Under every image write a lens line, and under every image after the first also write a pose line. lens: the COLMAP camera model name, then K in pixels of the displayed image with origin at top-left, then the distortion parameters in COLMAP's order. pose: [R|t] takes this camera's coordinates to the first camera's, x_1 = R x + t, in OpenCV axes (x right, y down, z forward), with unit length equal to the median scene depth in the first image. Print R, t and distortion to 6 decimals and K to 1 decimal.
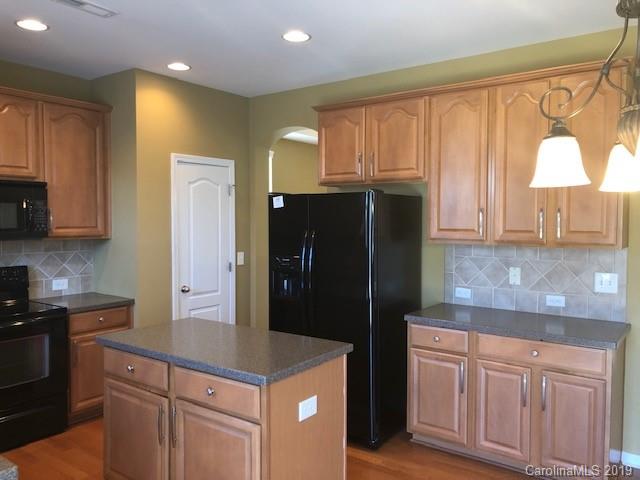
lens RADIAL K [[520.3, 0, 323.2], [0, 520.3, 239.4], [0, 0, 1]] dist [0.054203, -0.092844]
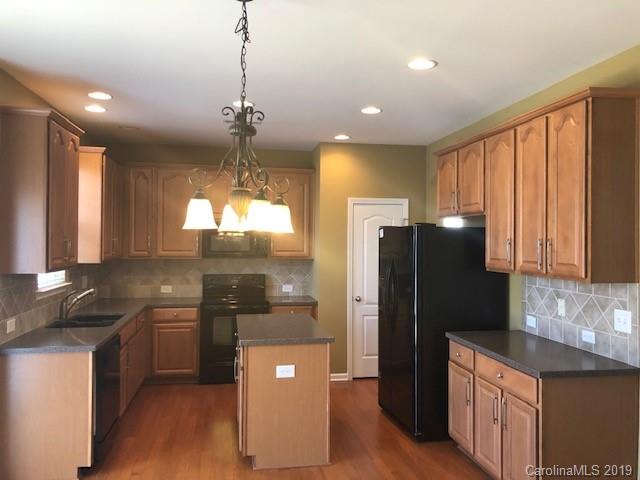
lens RADIAL K [[520.3, 0, 323.2], [0, 520.3, 239.4], [0, 0, 1]] dist [0.054203, -0.092844]
pose [[0.716422, 0.001233, -0.697666, 0.683835], [-0.037337, 0.998633, -0.036575, -0.004608], [0.696668, 0.052252, 0.715489, -0.015929]]
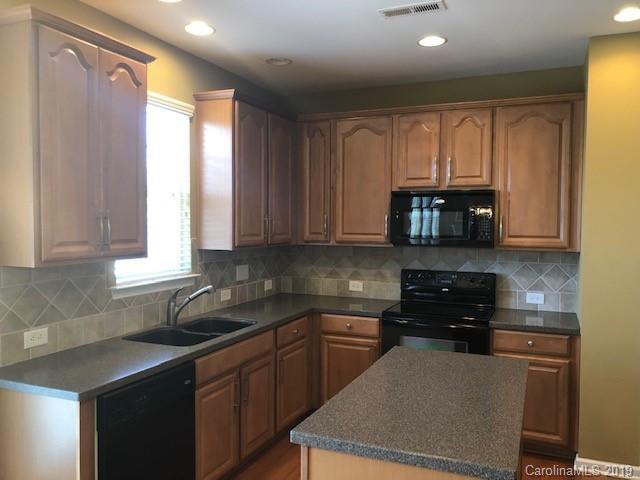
lens RADIAL K [[520.3, 0, 323.2], [0, 520.3, 239.4], [0, 0, 1]] dist [0.054203, -0.092844]
pose [[0.208272, 0.033365, -0.977502, 0.354903], [-0.050984, 0.998430, 0.023216, -0.022109], [0.976741, 0.045002, 0.209646, 0.475470]]
